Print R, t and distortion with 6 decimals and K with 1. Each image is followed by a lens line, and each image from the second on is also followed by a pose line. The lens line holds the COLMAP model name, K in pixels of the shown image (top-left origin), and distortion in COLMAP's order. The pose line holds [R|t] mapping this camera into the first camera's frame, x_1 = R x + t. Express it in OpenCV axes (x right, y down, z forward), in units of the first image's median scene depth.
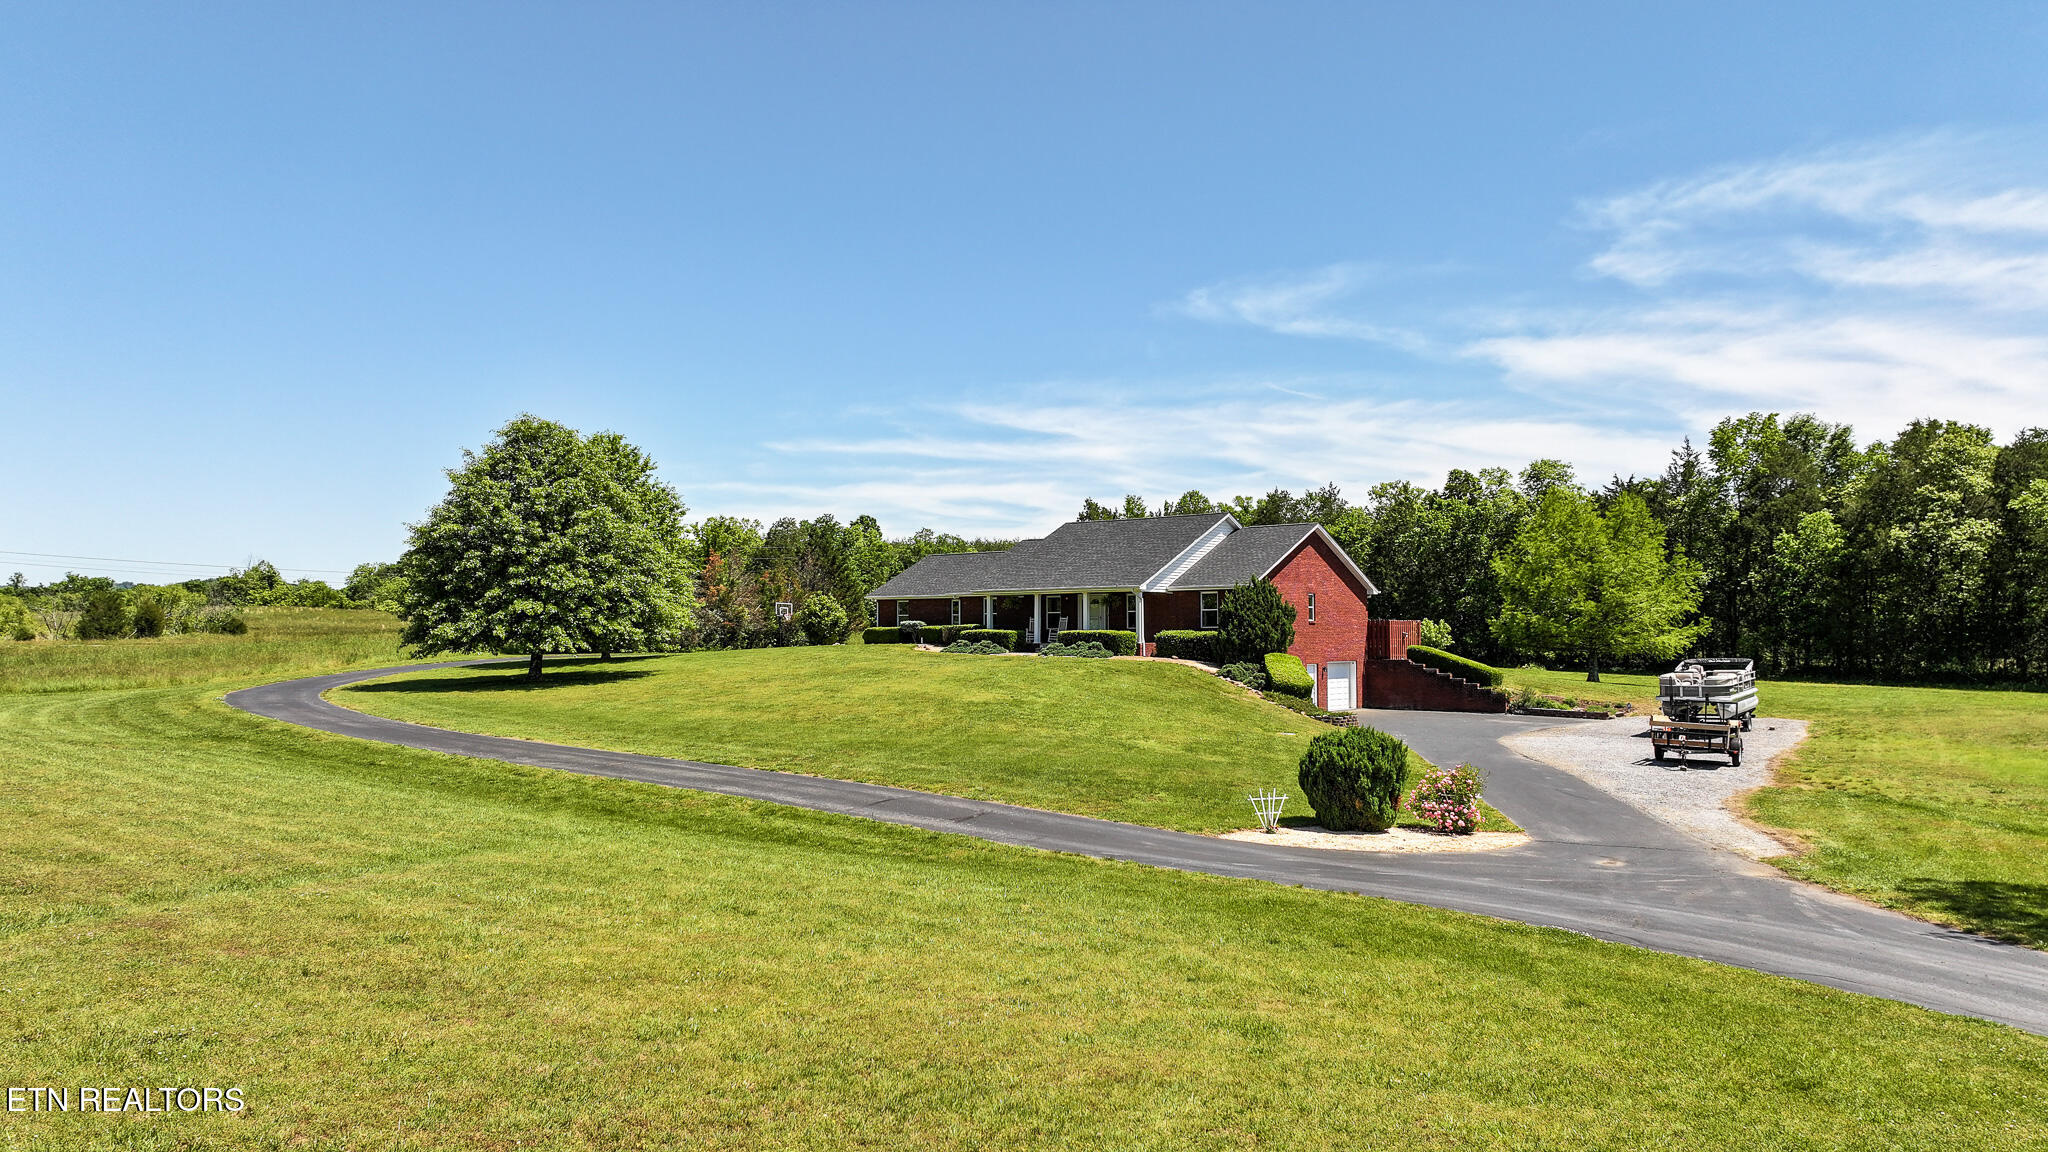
lens RADIAL K [[1445.9, 0, 1034.4], [0, 1445.9, 576.1], [0, 0, 1]] dist [0.006114, 0.010213]
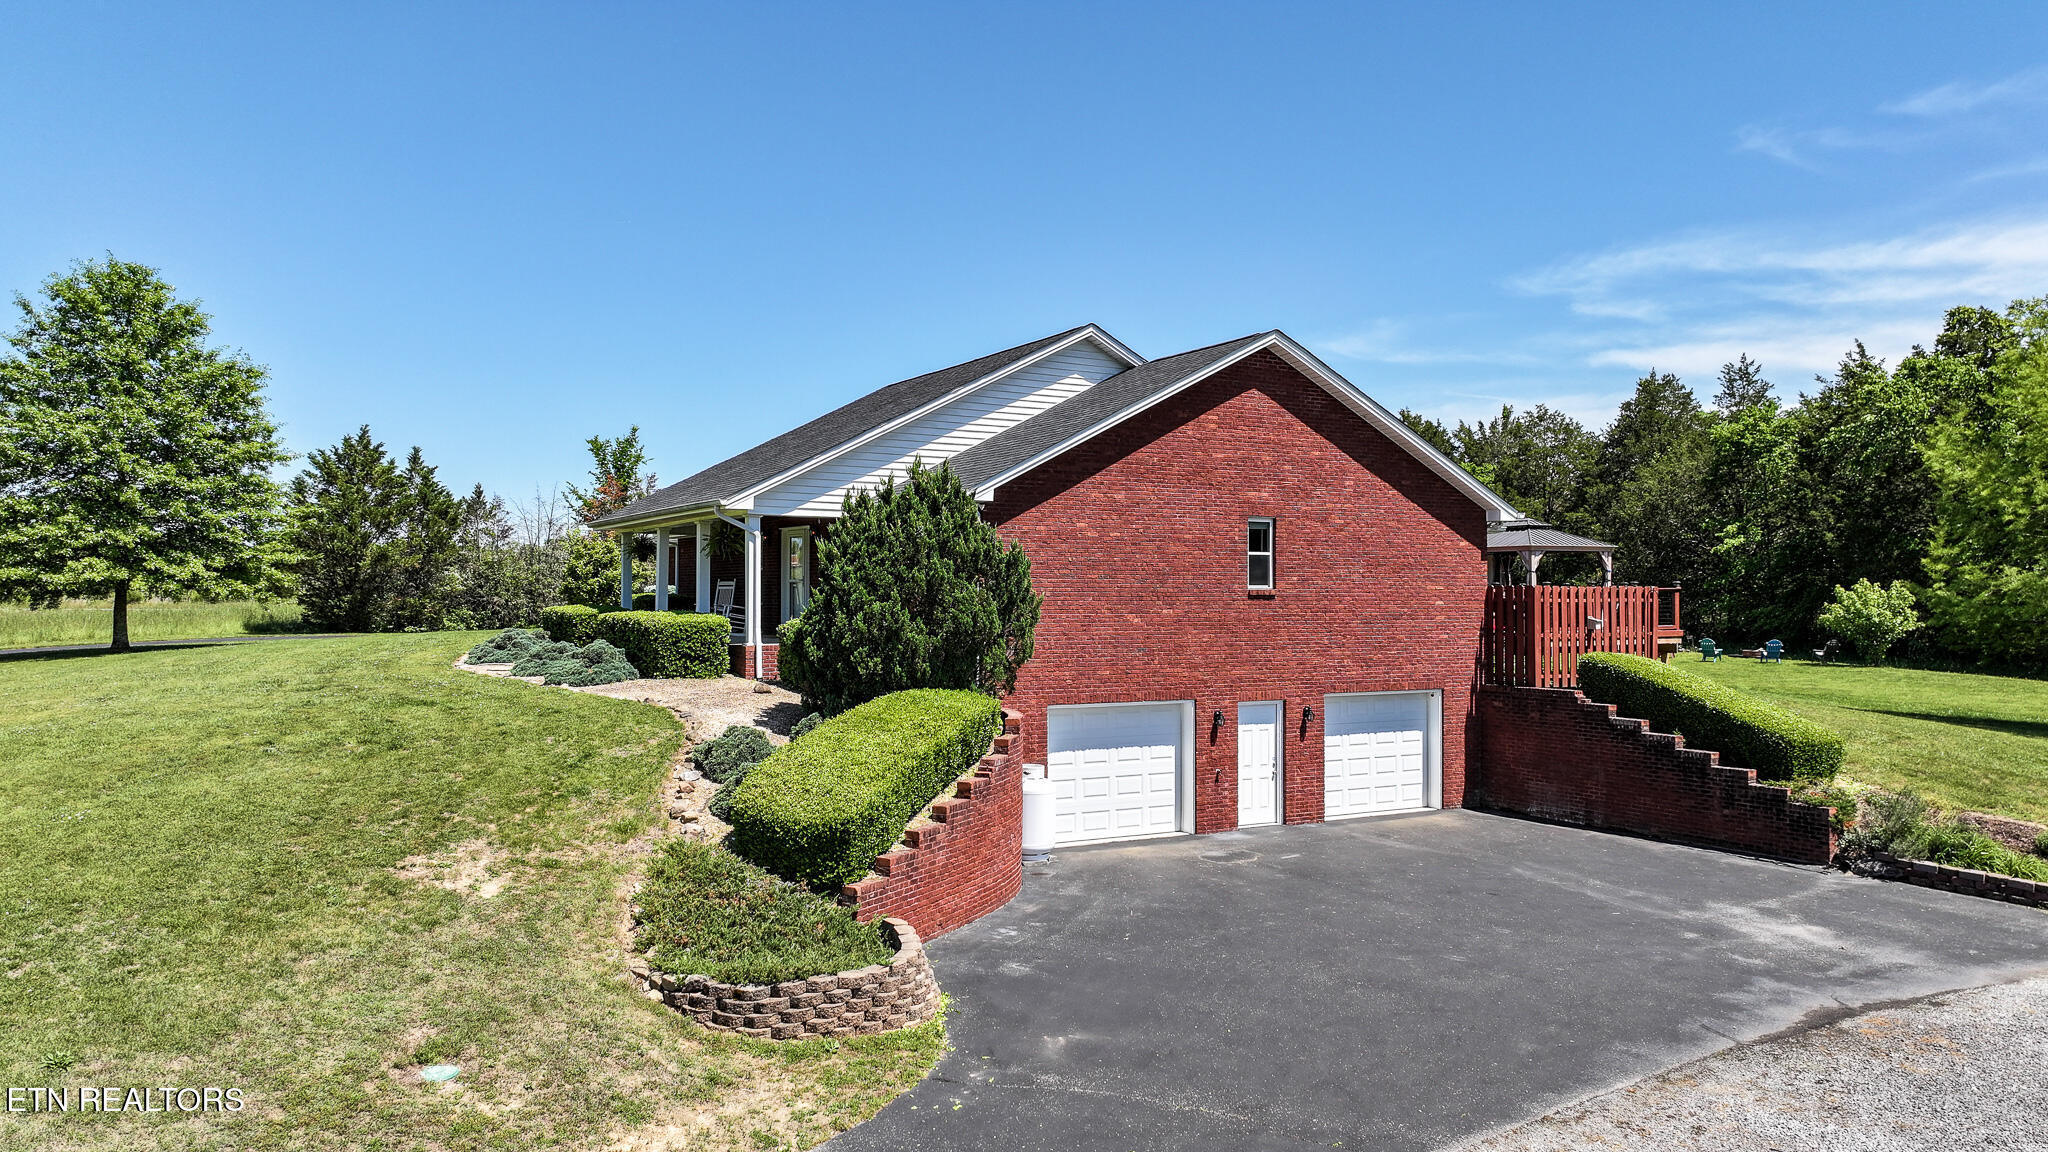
lens RADIAL K [[1445.9, 0, 1034.4], [0, 1445.9, 576.1], [0, 0, 1]] dist [0.006114, 0.010213]
pose [[0.936388, 0.000330, -0.350965, 0.255586], [0.010253, 0.999547, 0.028293, 0.015149], [0.350816, -0.030092, 0.935961, 0.586720]]
